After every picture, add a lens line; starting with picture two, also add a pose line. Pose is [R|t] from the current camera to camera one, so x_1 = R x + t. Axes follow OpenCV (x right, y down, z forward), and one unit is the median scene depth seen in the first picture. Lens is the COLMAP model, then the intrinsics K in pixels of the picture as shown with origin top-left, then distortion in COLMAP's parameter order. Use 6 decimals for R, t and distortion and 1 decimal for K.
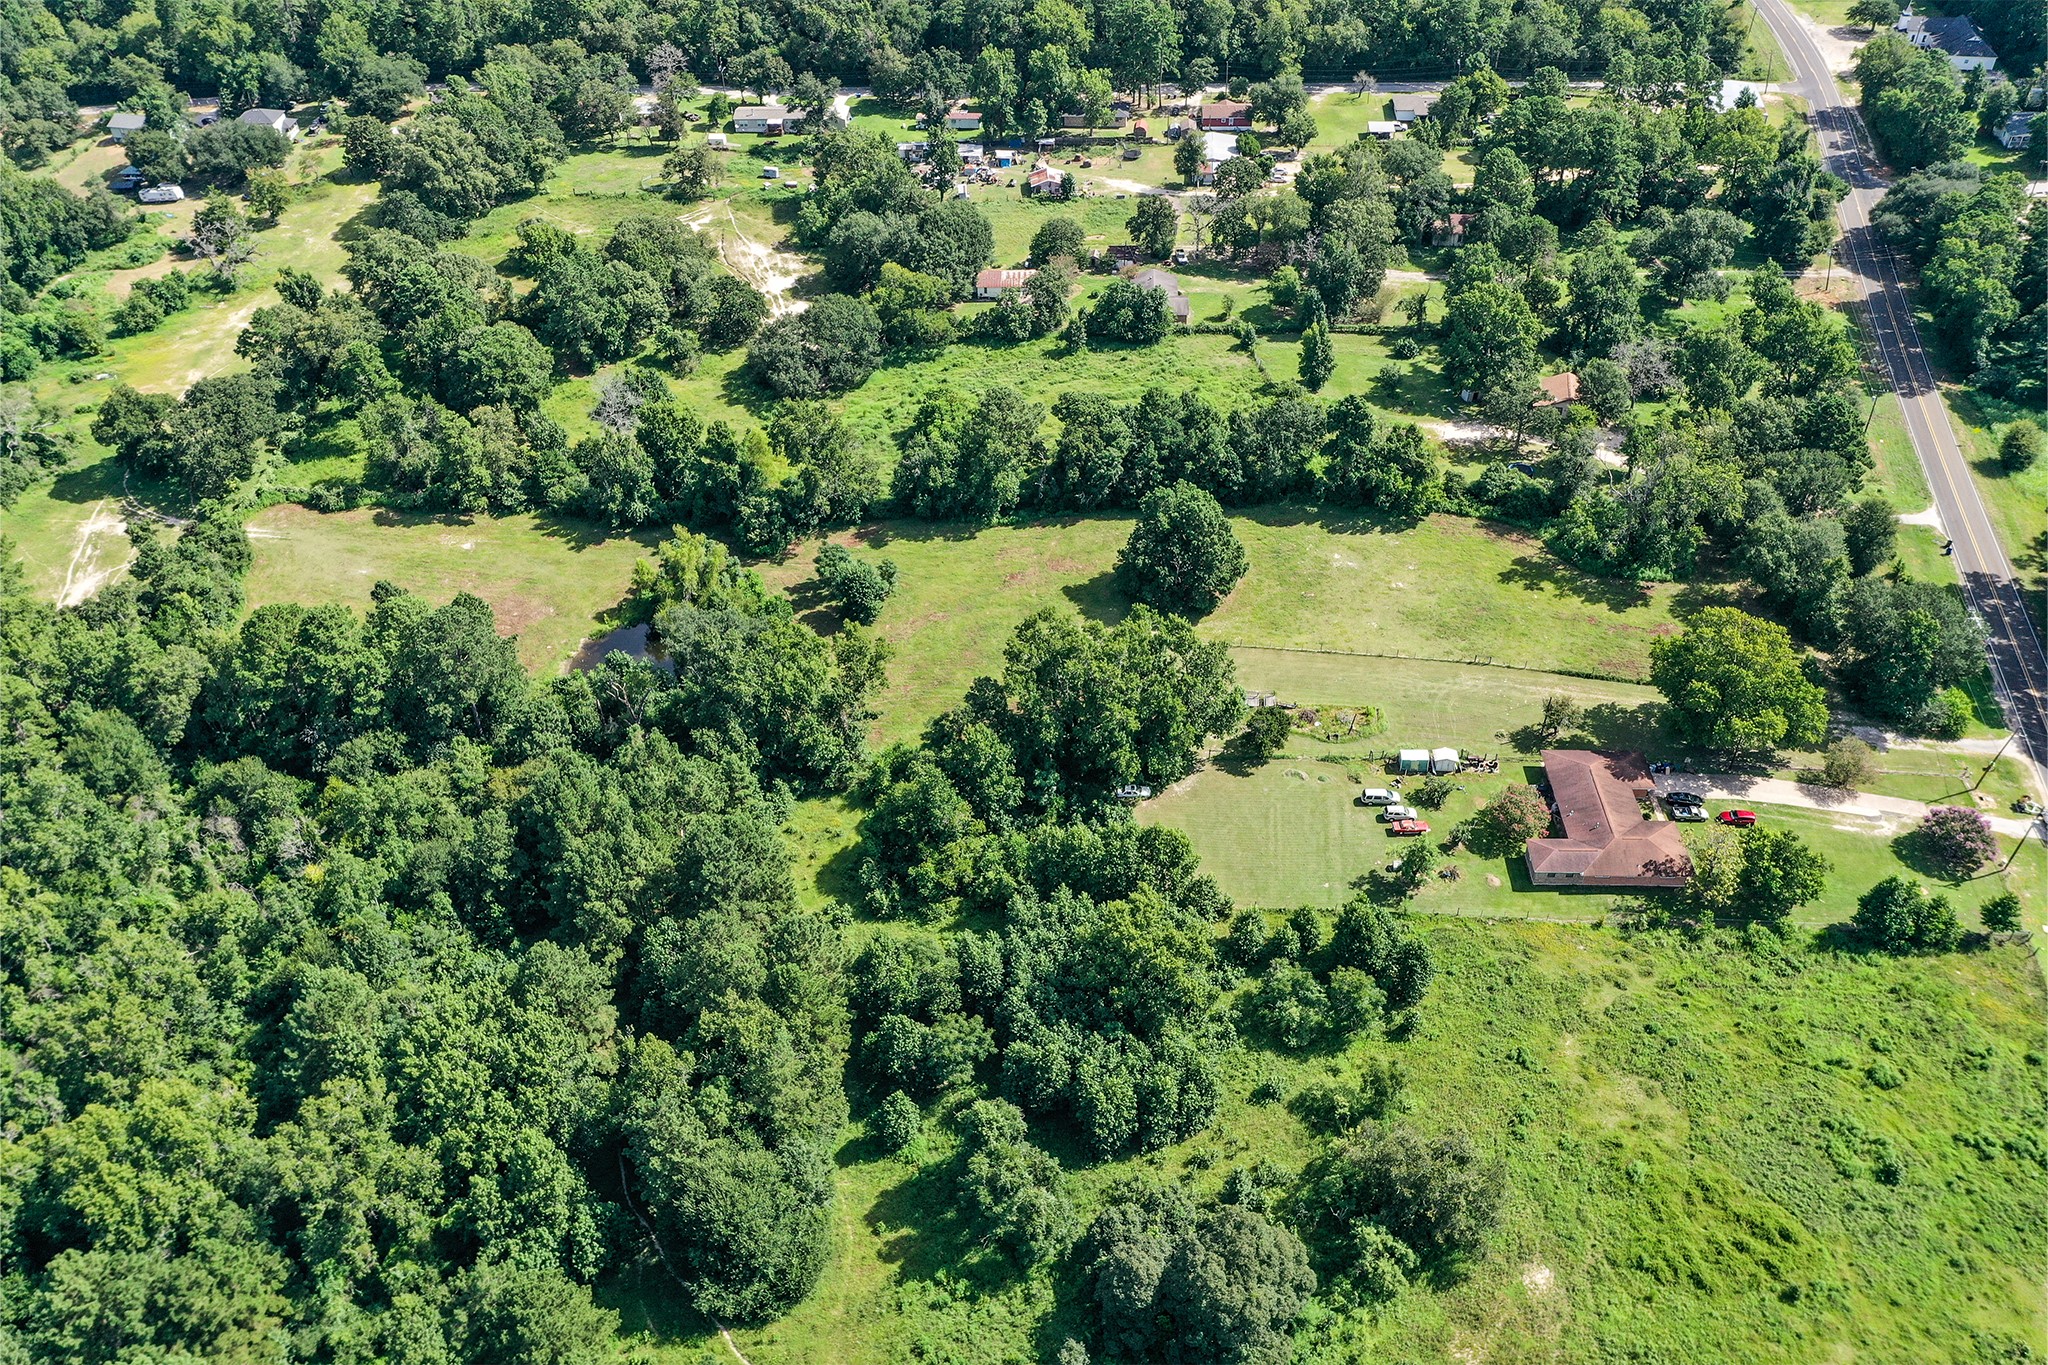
lens RADIAL K [[1626.0, 0, 1022.8], [0, 1626.0, 687.8], [0, 0, 1]] dist [0.015657, 0.015137]
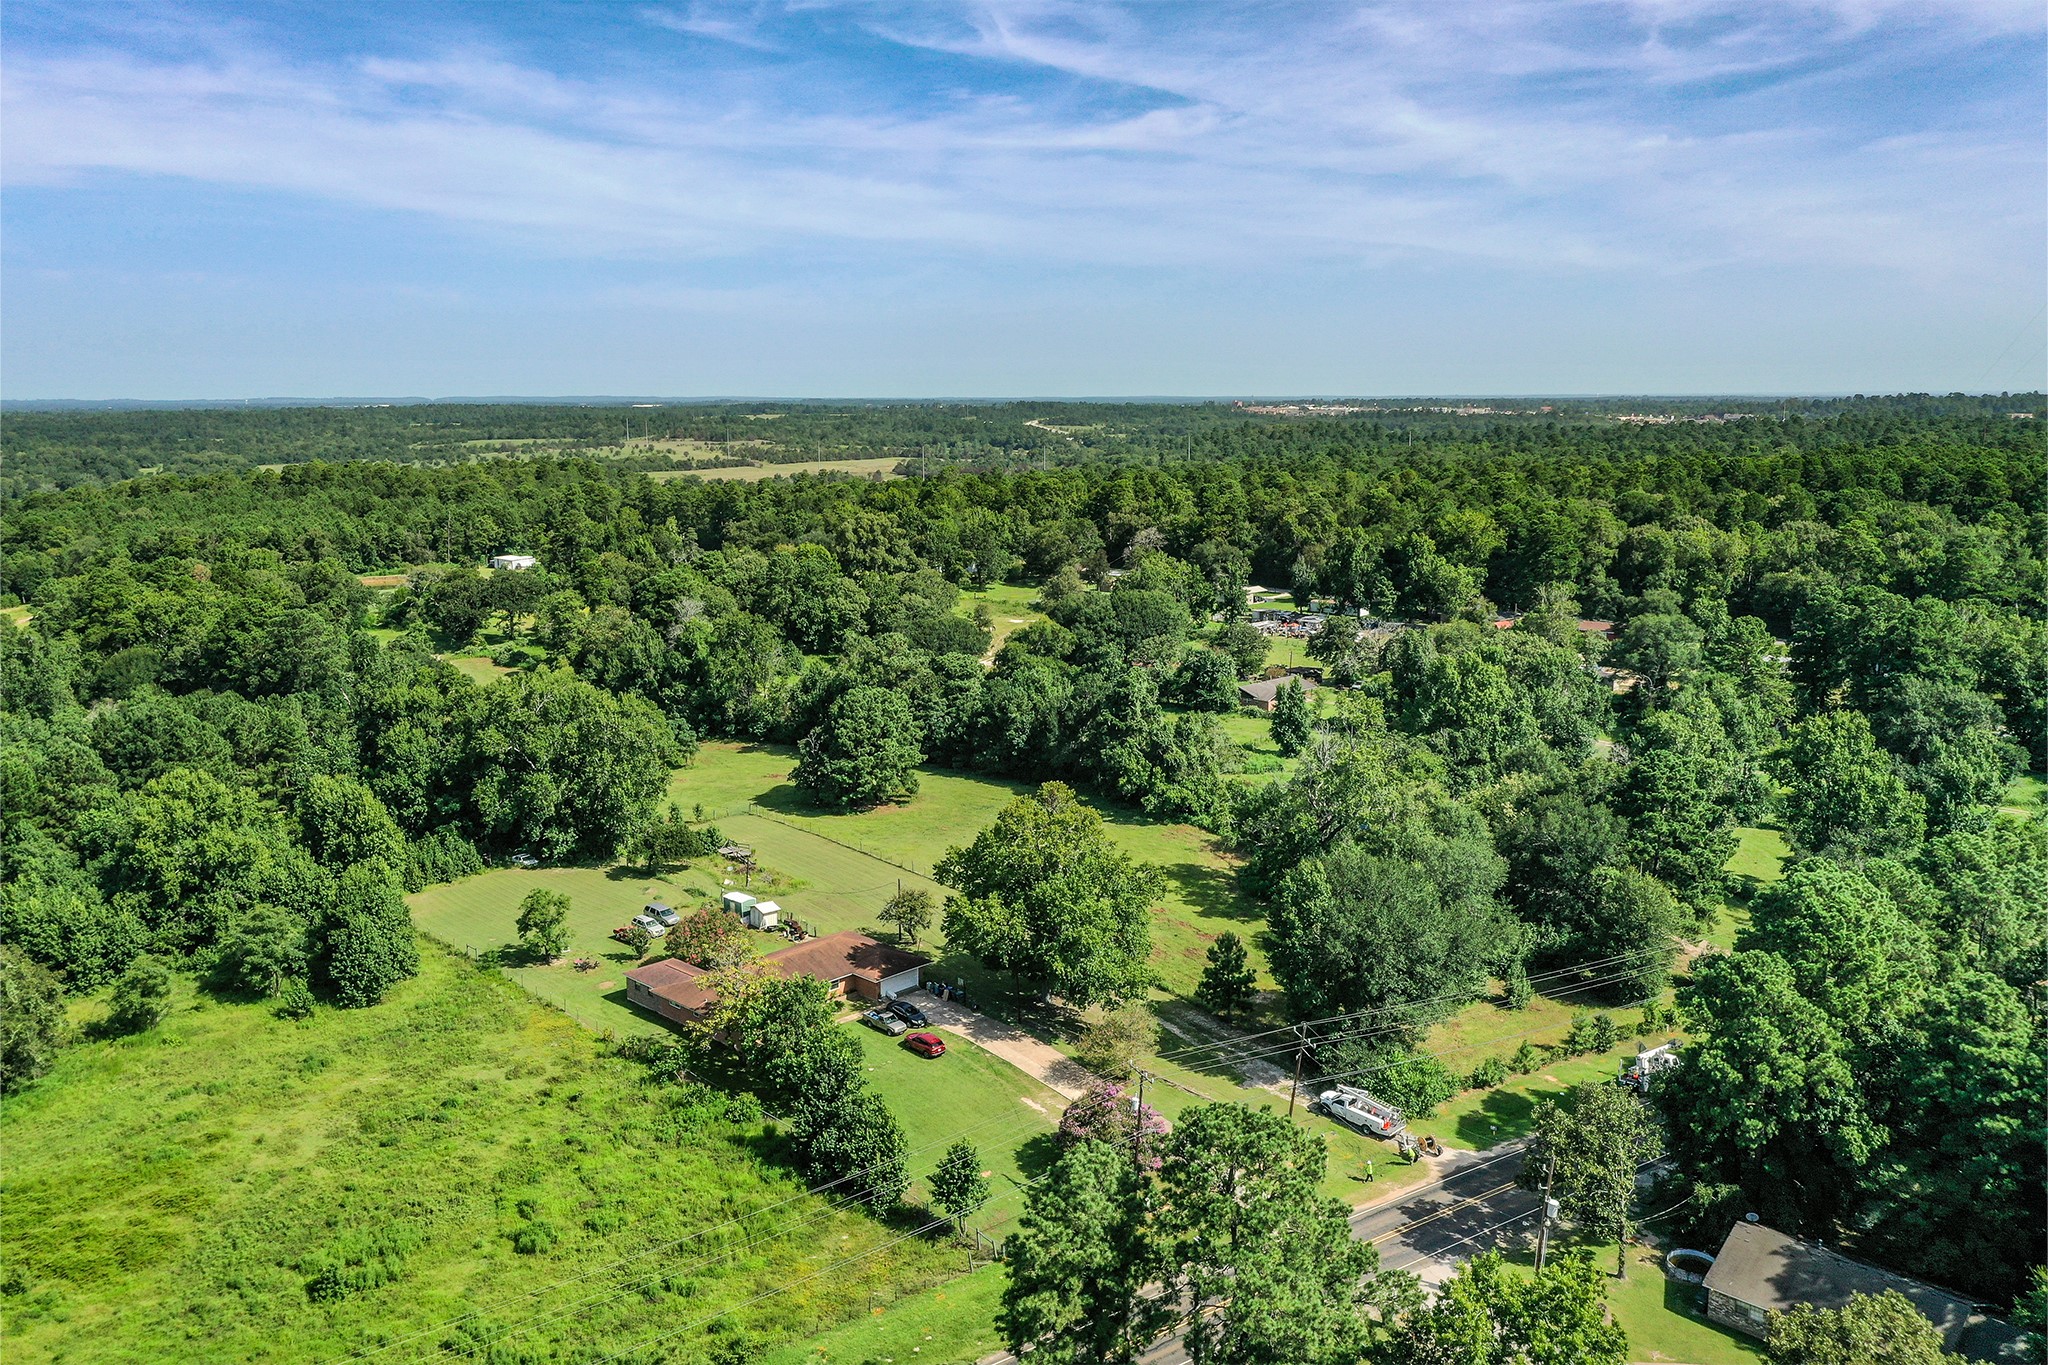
lens RADIAL K [[1626.0, 0, 1023.9], [0, 1626.0, 671.9], [0, 0, 1]] dist [0.015657, 0.015137]
pose [[0.739739, 0.134831, -0.659247, 0.751022], [-0.432522, 0.845792, -0.312348, 0.119880], [0.515472, 0.516194, 0.683982, 0.395488]]
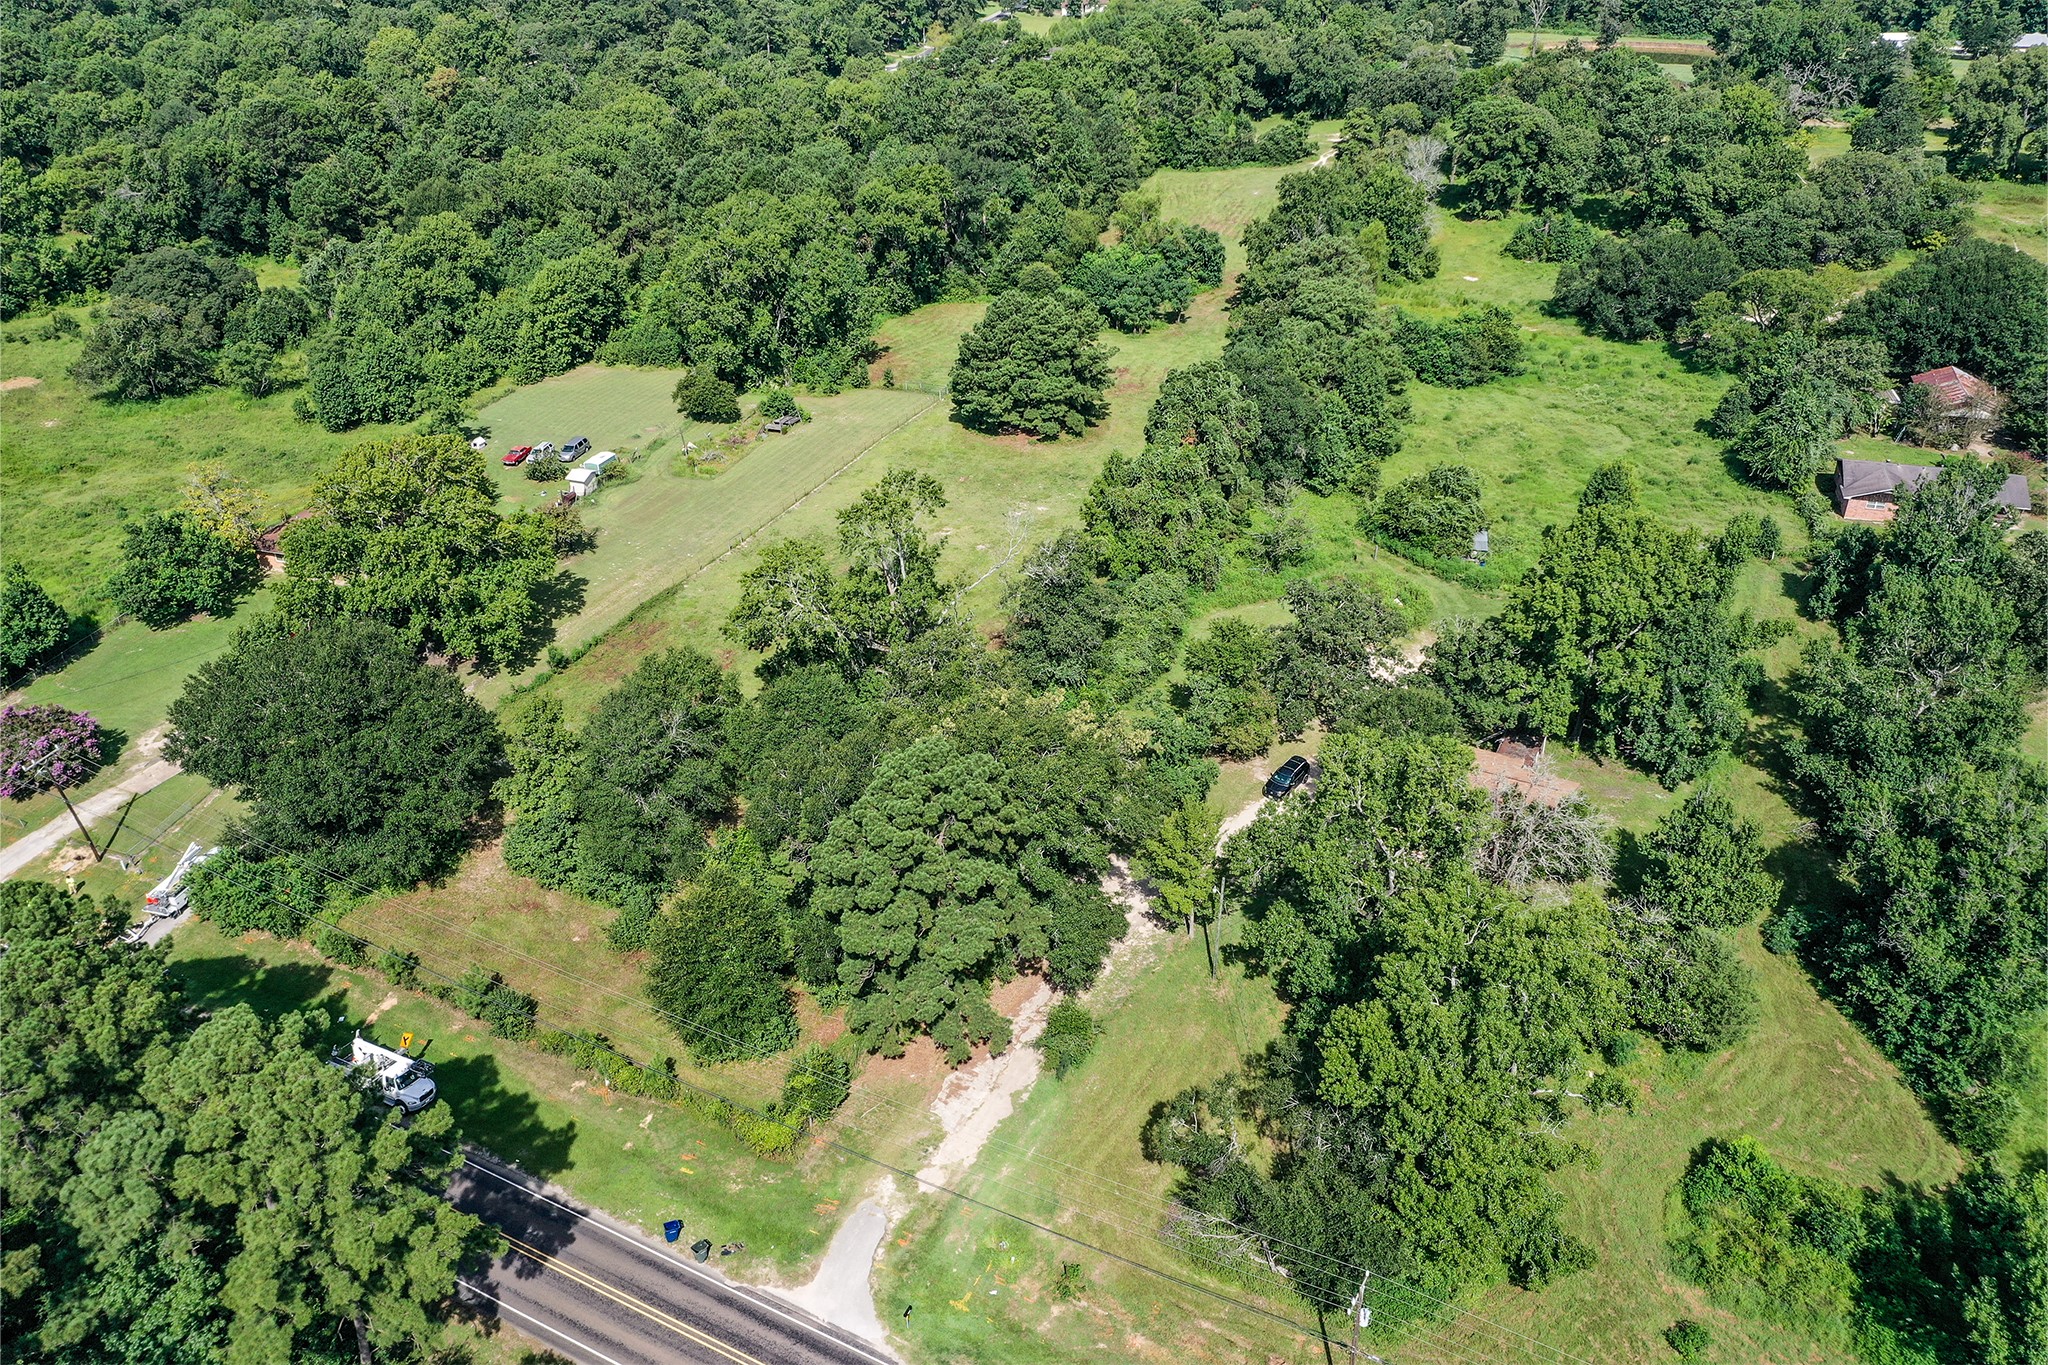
lens RADIAL K [[1626.0, 0, 1022.1], [0, 1626.0, 684.8], [0, 0, 1]] dist [0.015657, 0.015137]
pose [[-0.244930, 0.499461, -0.830992, 0.809106], [-0.601019, 0.594332, 0.534365, -0.401323], [0.760780, 0.630324, 0.154616, 0.958390]]
